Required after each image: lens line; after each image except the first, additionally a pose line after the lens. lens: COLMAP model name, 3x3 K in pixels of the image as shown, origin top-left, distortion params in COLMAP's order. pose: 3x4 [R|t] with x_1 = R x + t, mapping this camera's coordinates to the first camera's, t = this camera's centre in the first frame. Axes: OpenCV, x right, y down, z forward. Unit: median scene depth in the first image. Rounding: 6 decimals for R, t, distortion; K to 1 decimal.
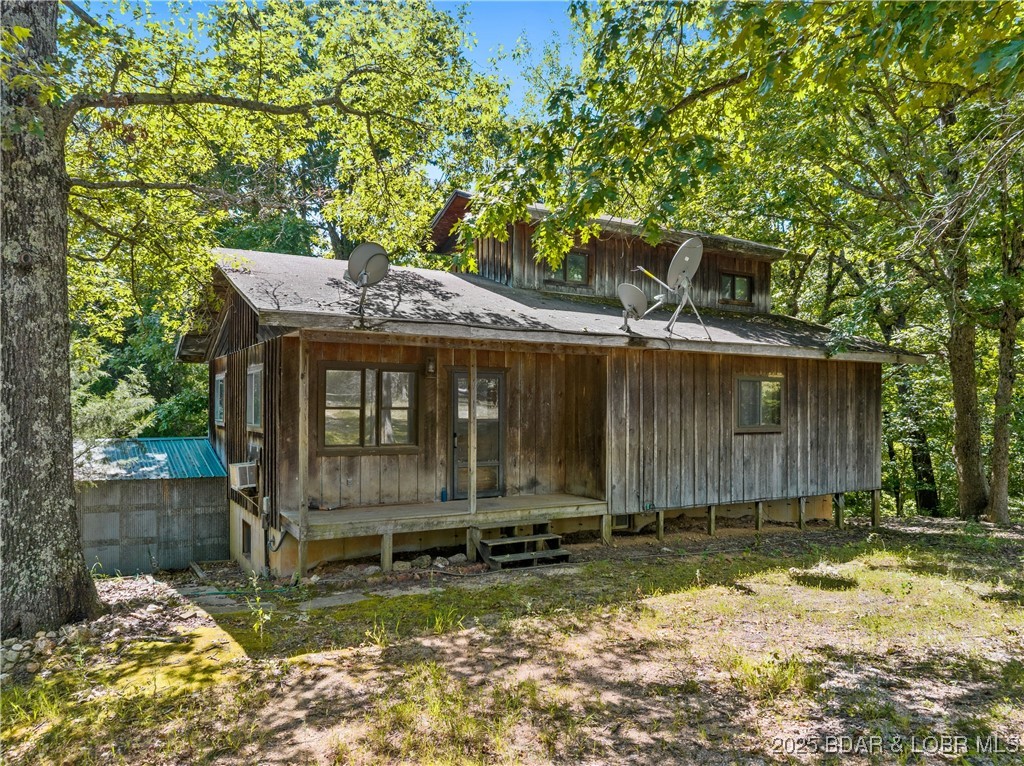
lens RADIAL K [[715.8, 0, 510.7], [0, 715.8, 390.7], [0, 0, 1]] dist [-0.059231, -0.000411]
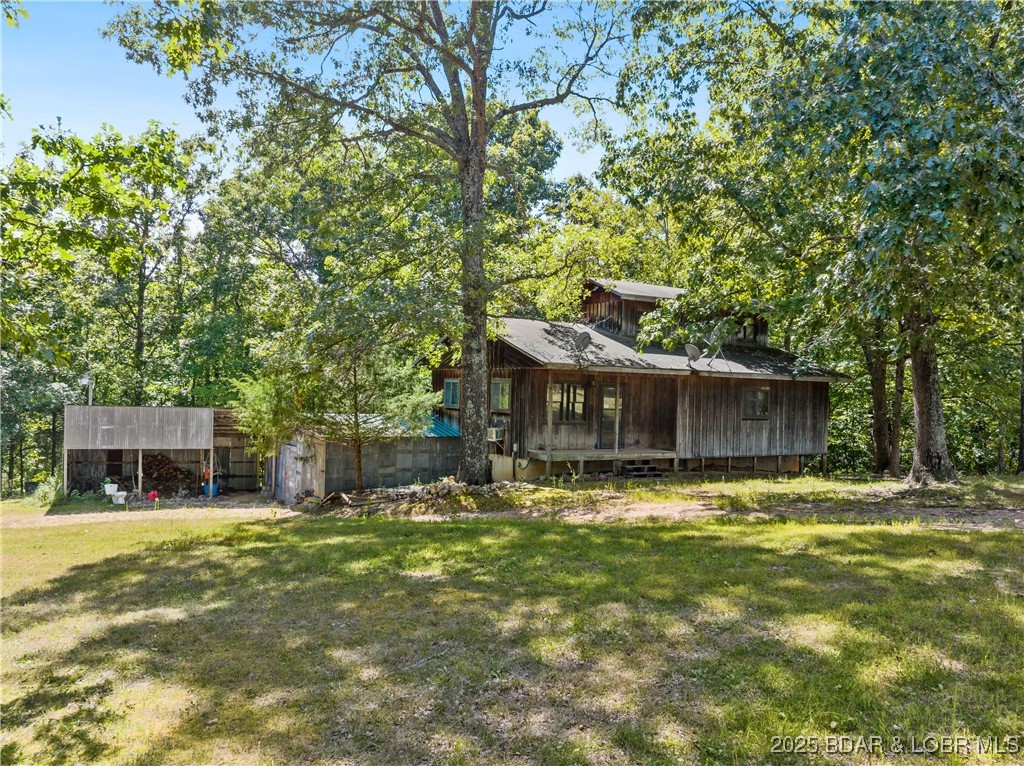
lens RADIAL K [[715.8, 0, 513.1], [0, 715.8, 382.9], [0, 0, 1]] dist [-0.059231, -0.000411]
pose [[0.999591, 0.023308, -0.016561, -0.291223], [-0.023147, 0.999684, 0.009851, -0.045269], [0.016785, -0.009464, 0.999814, -0.990388]]
